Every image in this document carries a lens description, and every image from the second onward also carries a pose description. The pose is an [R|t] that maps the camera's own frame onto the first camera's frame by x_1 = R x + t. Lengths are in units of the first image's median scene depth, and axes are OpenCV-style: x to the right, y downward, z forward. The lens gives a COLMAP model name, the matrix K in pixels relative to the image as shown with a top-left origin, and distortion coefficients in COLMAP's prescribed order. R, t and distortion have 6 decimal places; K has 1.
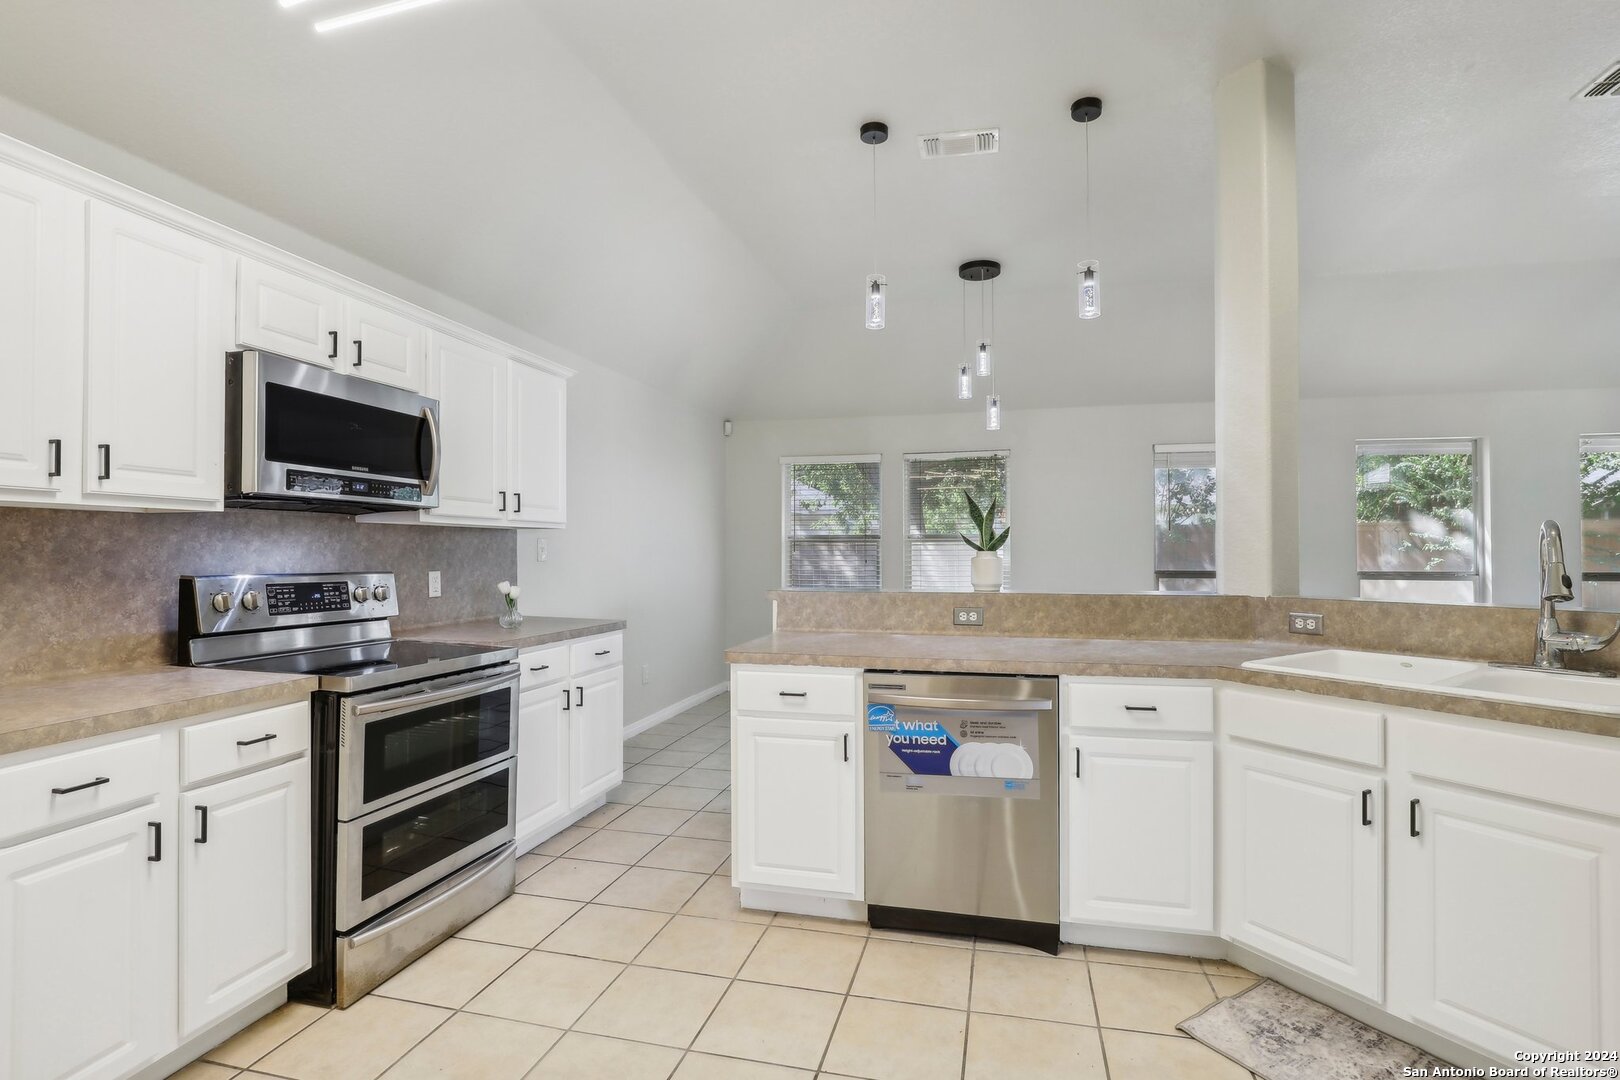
lens RADIAL K [[763.6, 0, 810.0], [0, 763.6, 540.0], [0, 0, 1]] dist [-0.003711, -0.000708]
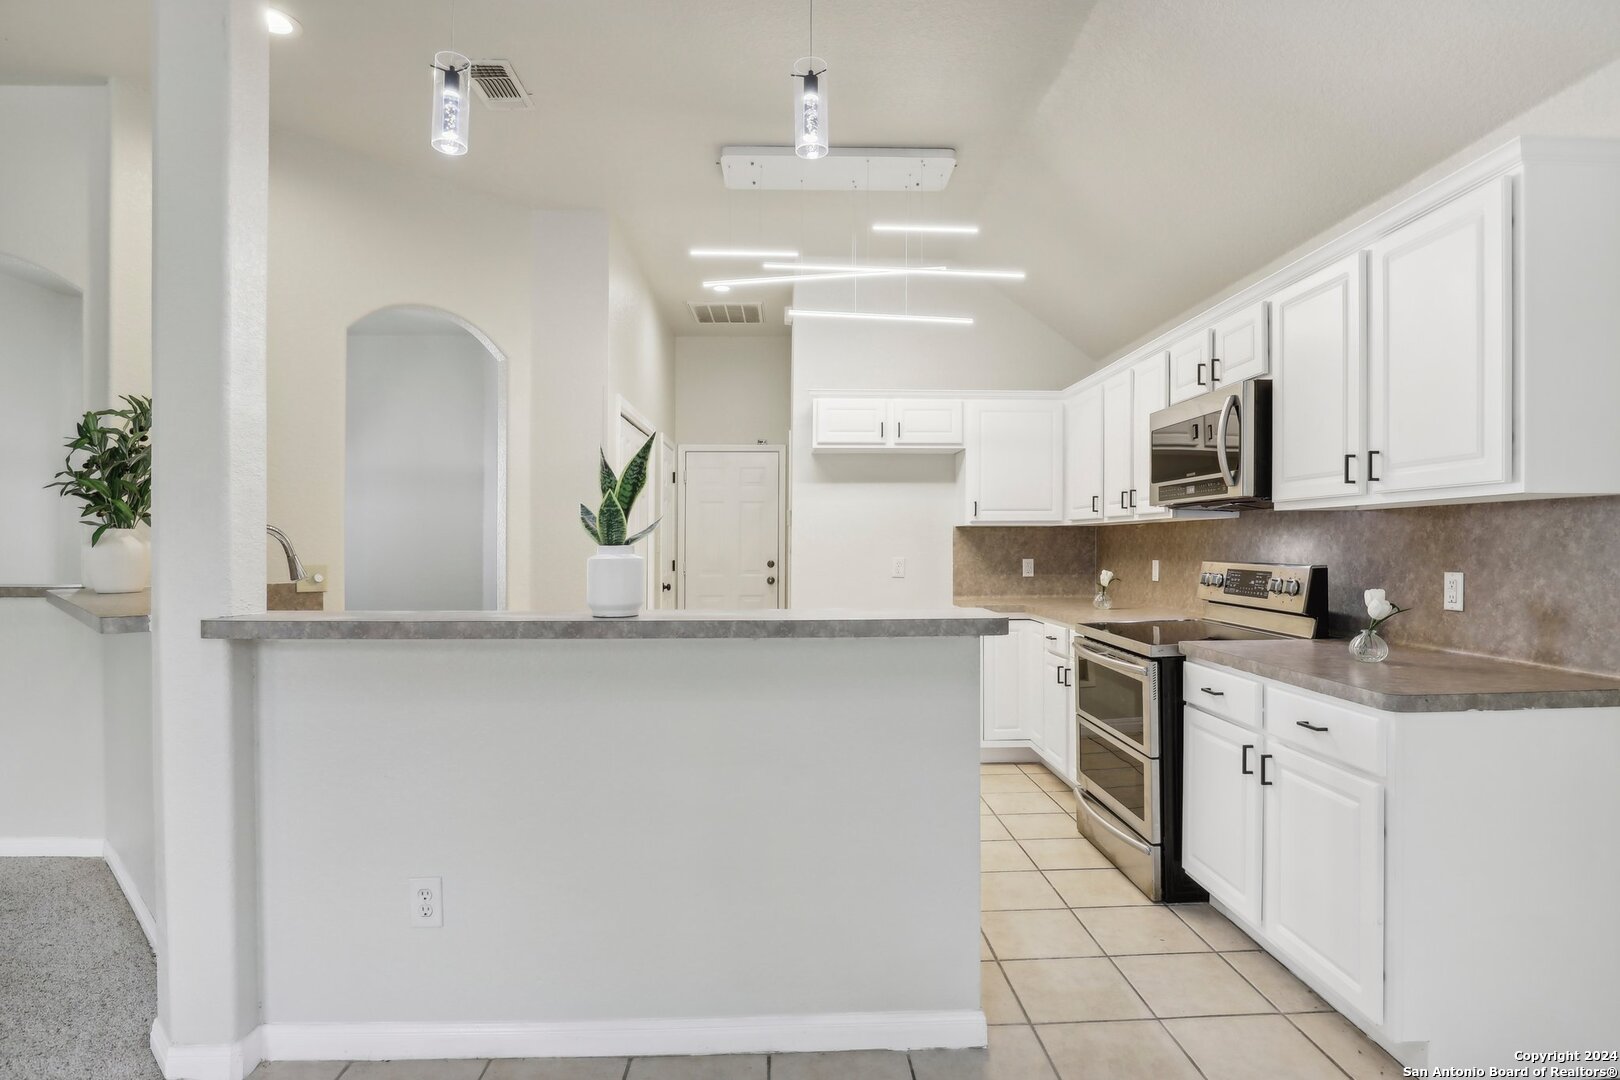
lens RADIAL K [[868.3, 0, 810.0], [0, 868.3, 540.0], [0, 0, 1]] dist [0.024022, 0.000010]
pose [[-0.961729, 0.008709, -0.273863, 0.359090], [0.014527, 0.999710, -0.019222, 0.025739], [0.273616, -0.022464, -0.961577, 2.133887]]
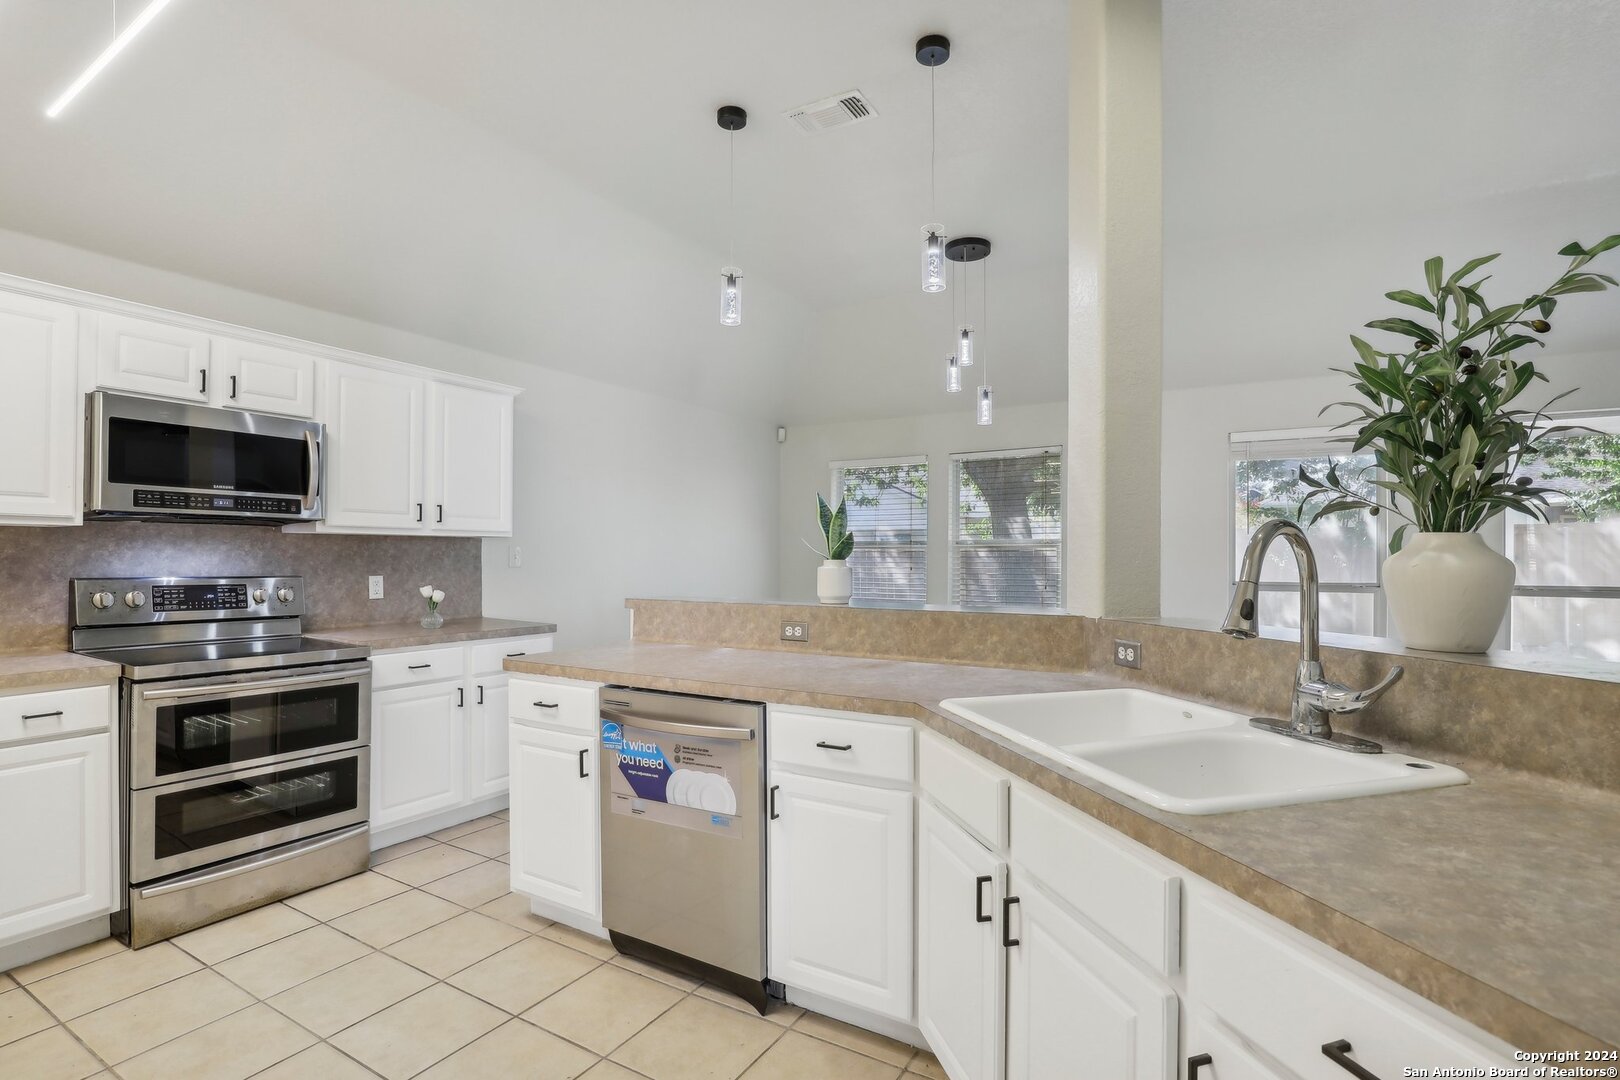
lens RADIAL K [[753.2, 0, 805.9], [0, 753.2, 551.0], [0, 0, 1]] dist [-0.013478, 0.000324]
pose [[0.957686, 0.000245, -0.287815, 0.576880], [0.001851, 0.999974, 0.007012, -0.002481], [0.287809, -0.007248, 0.957660, 0.169334]]
